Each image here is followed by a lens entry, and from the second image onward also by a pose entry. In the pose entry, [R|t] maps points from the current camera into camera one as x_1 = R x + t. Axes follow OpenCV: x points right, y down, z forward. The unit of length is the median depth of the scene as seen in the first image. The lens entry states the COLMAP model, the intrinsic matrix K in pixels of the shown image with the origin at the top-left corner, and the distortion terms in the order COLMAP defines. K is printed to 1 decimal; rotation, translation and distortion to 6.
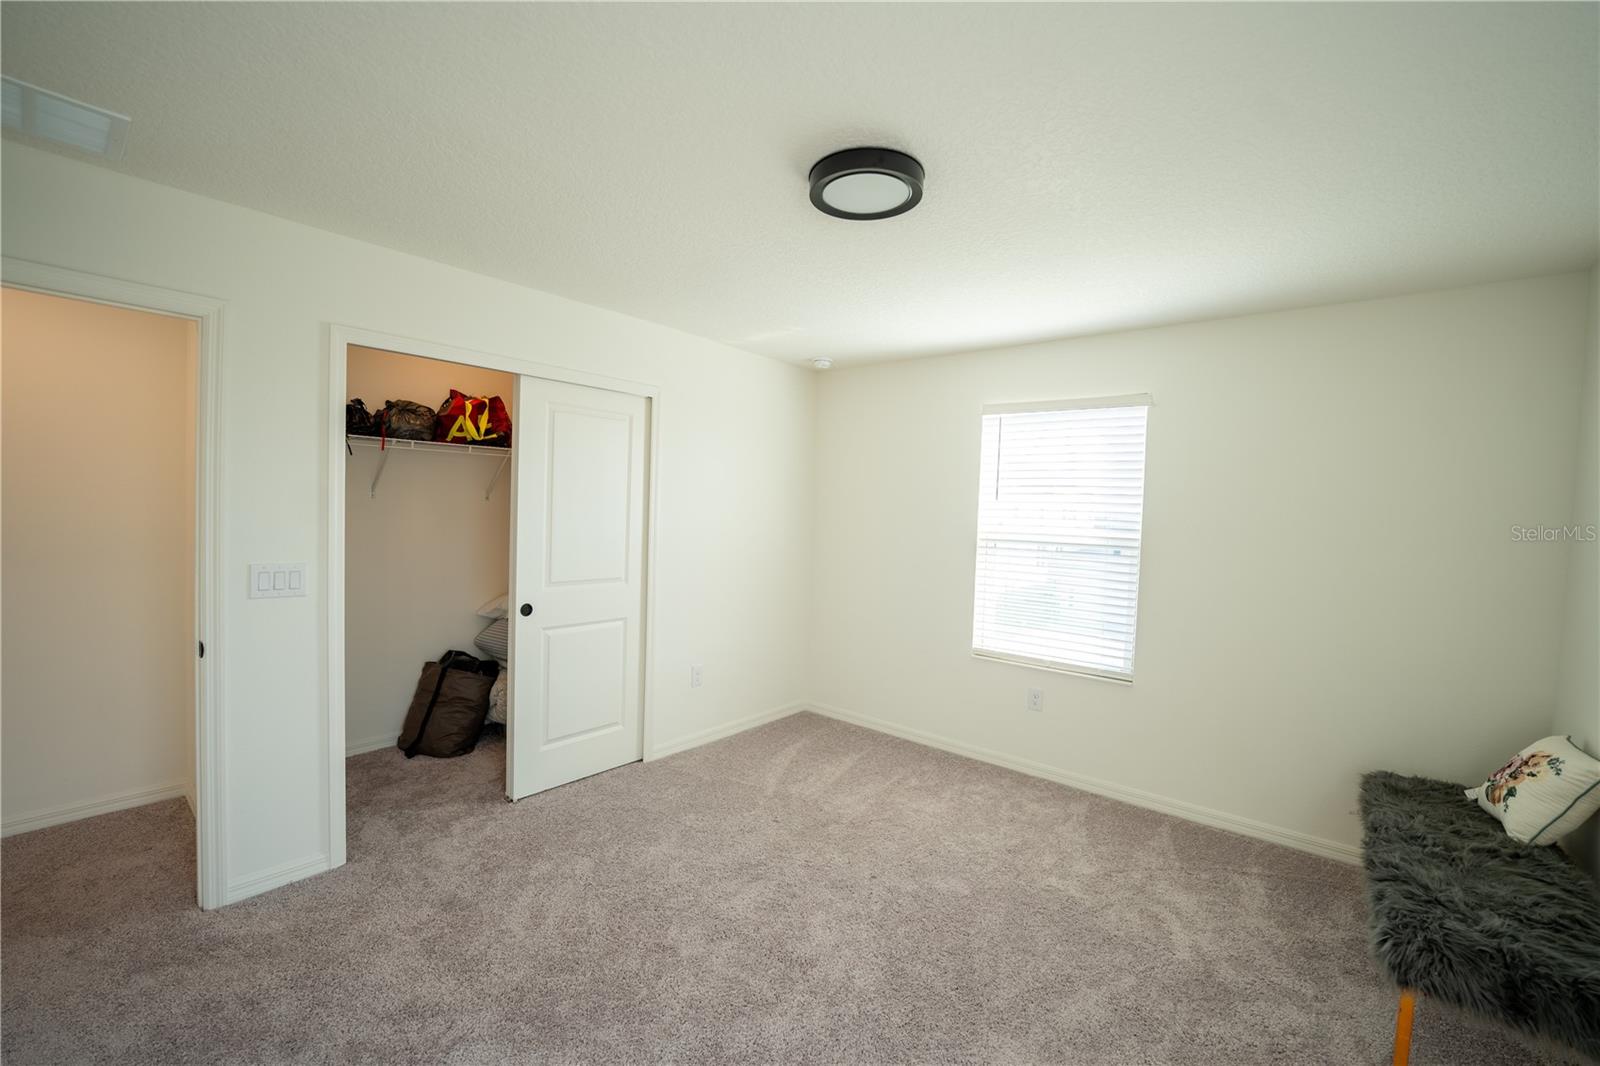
lens RADIAL K [[667.4, 0, 794.0], [0, 667.4, 530.0], [0, 0, 1]] dist [-0.000806, -0.000113]
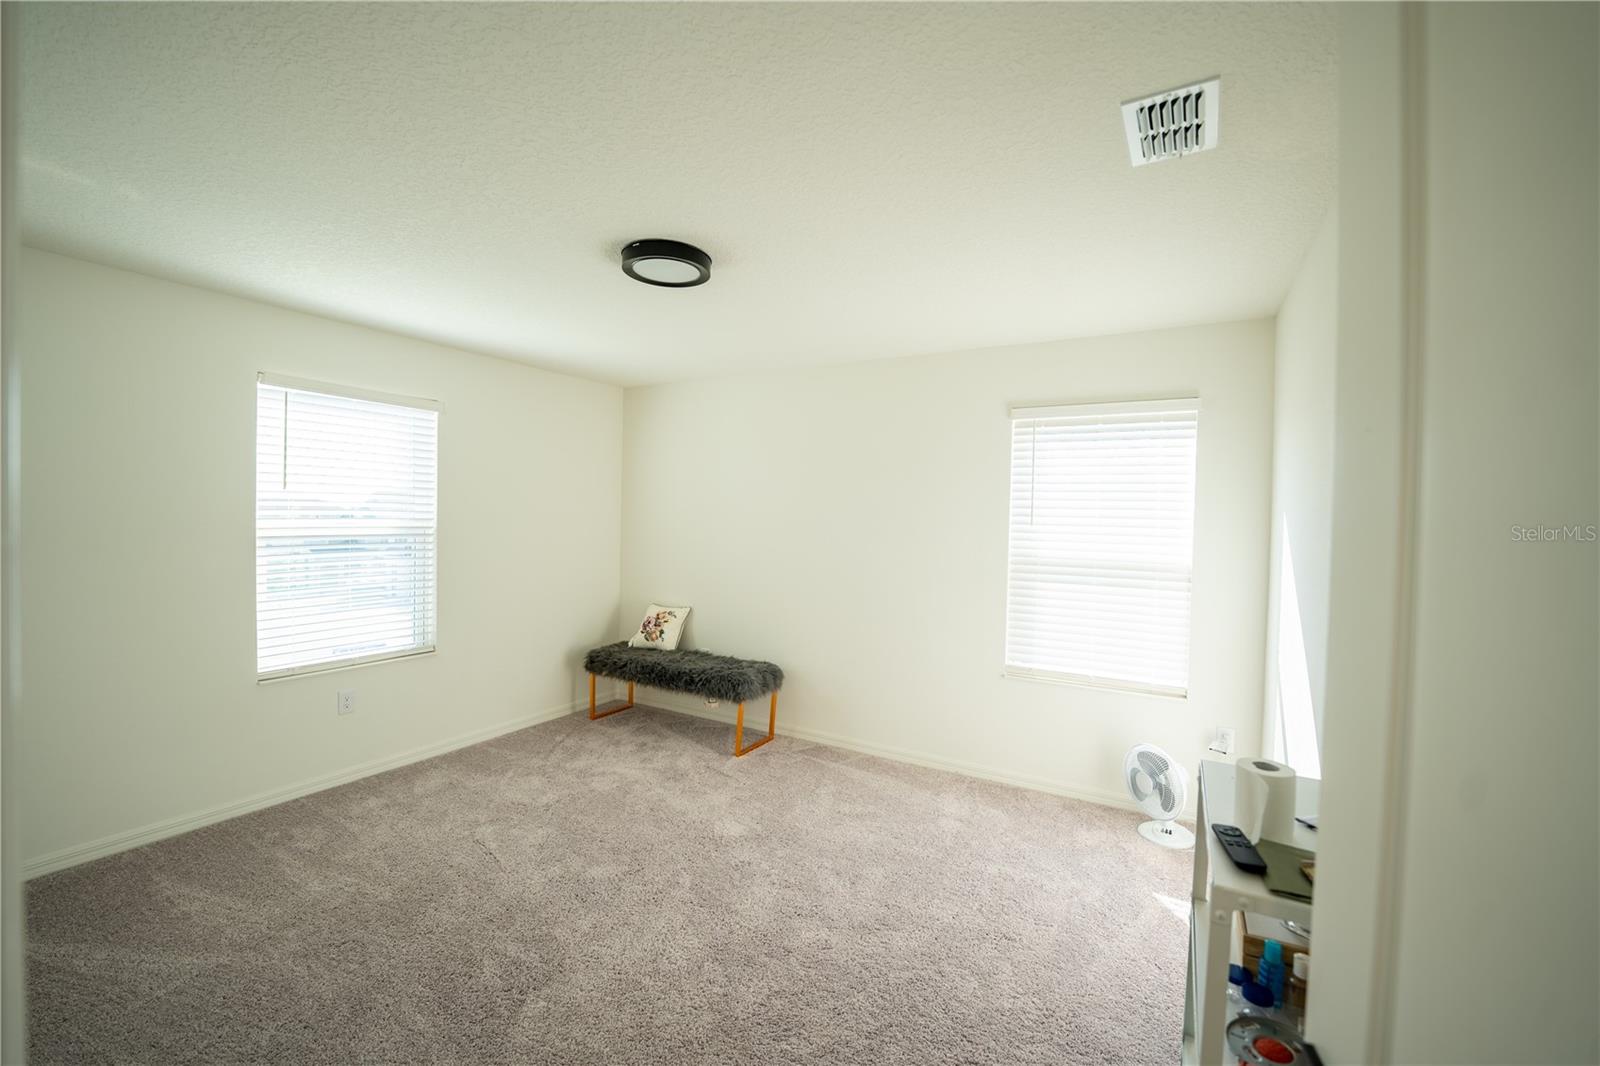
lens RADIAL K [[667.4, 0, 794.0], [0, 667.4, 530.0], [0, 0, 1]] dist [-0.000806, -0.000113]
pose [[-0.155567, -0.052356, 0.986437, -0.680812], [0.014178, 0.998373, 0.055226, -0.033927], [-0.987724, 0.022577, -0.154572, 0.537629]]
